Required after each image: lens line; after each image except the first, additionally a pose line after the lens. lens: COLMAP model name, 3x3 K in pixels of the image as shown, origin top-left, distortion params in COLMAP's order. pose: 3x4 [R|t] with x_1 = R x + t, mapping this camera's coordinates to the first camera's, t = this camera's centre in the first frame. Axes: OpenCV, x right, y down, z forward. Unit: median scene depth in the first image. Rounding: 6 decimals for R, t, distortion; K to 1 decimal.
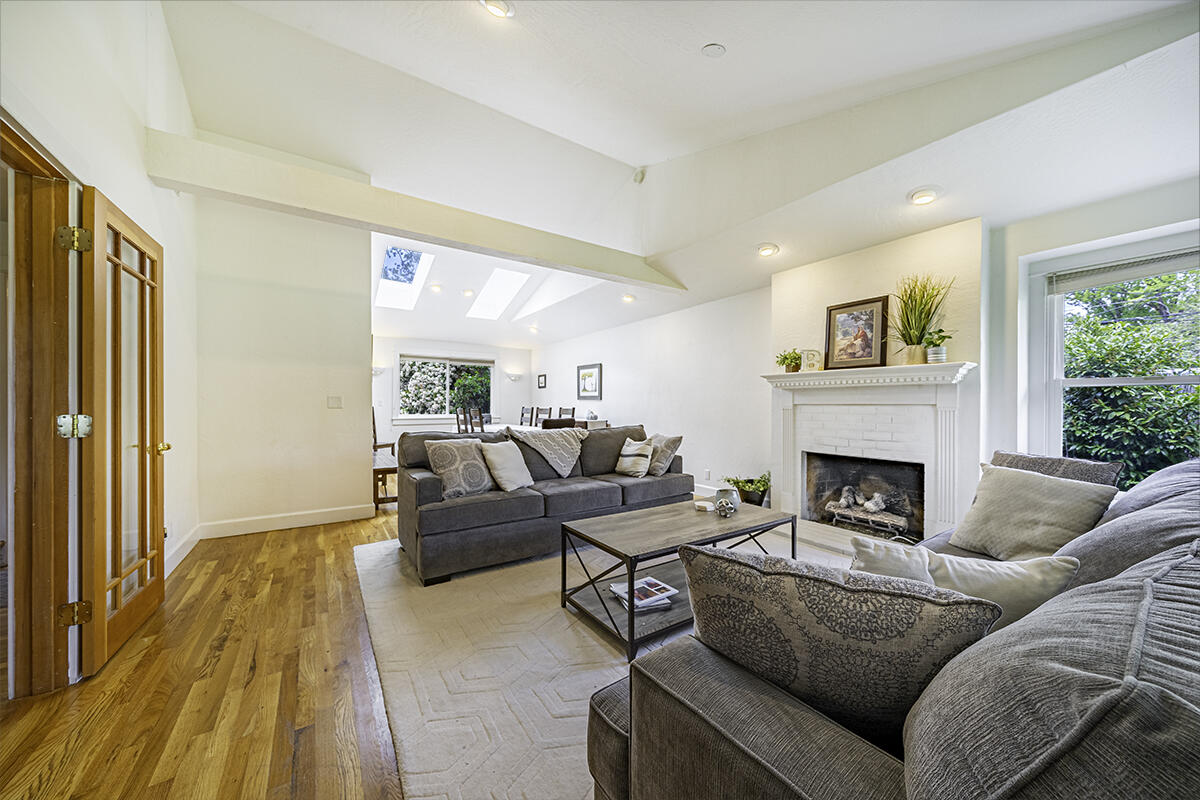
lens RADIAL K [[414.1, 0, 607.1], [0, 414.1, 412.6], [0, 0, 1]] dist [-0.001830, -0.000399]
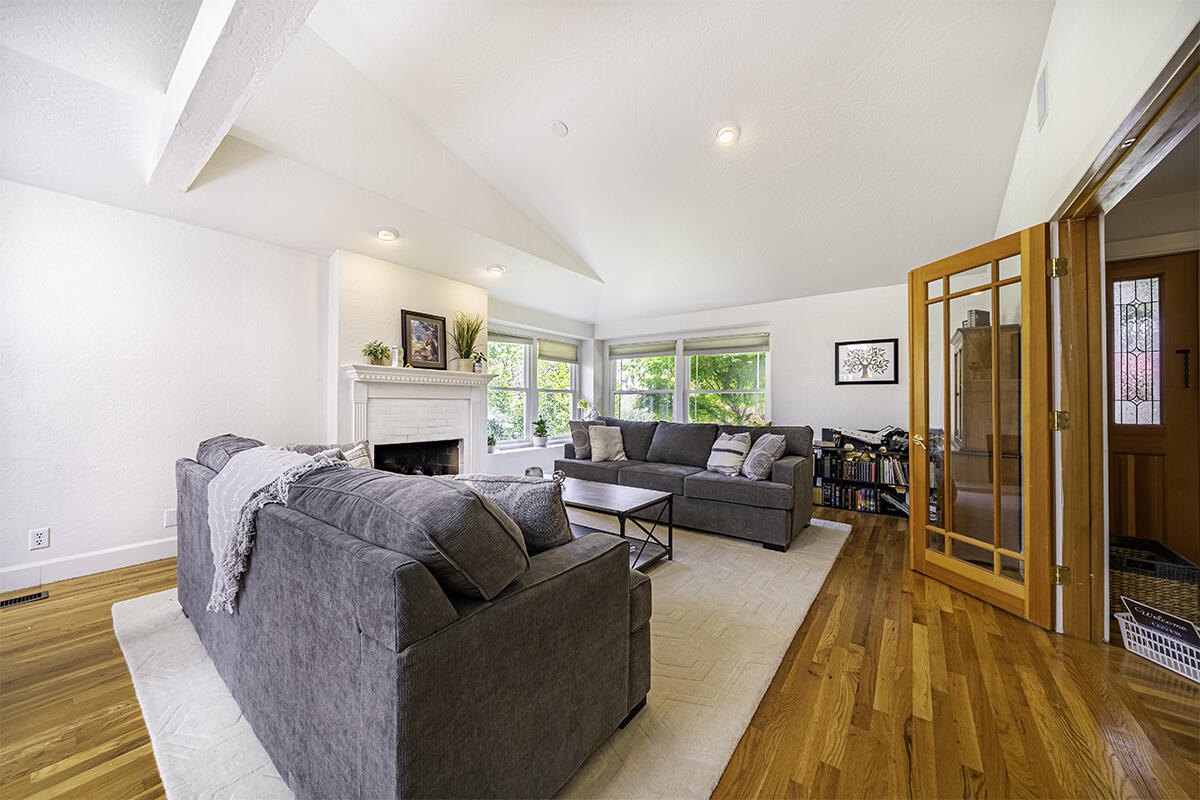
lens RADIAL K [[414.1, 0, 596.9], [0, 414.1, 398.0], [0, 0, 1]] dist [-0.001830, -0.000399]
pose [[-0.309017, 0.002829, 0.951052, -0.629473], [0.009424, 0.999956, 0.000088, -0.014555], [-0.951010, 0.008989, -0.309030, 0.795462]]
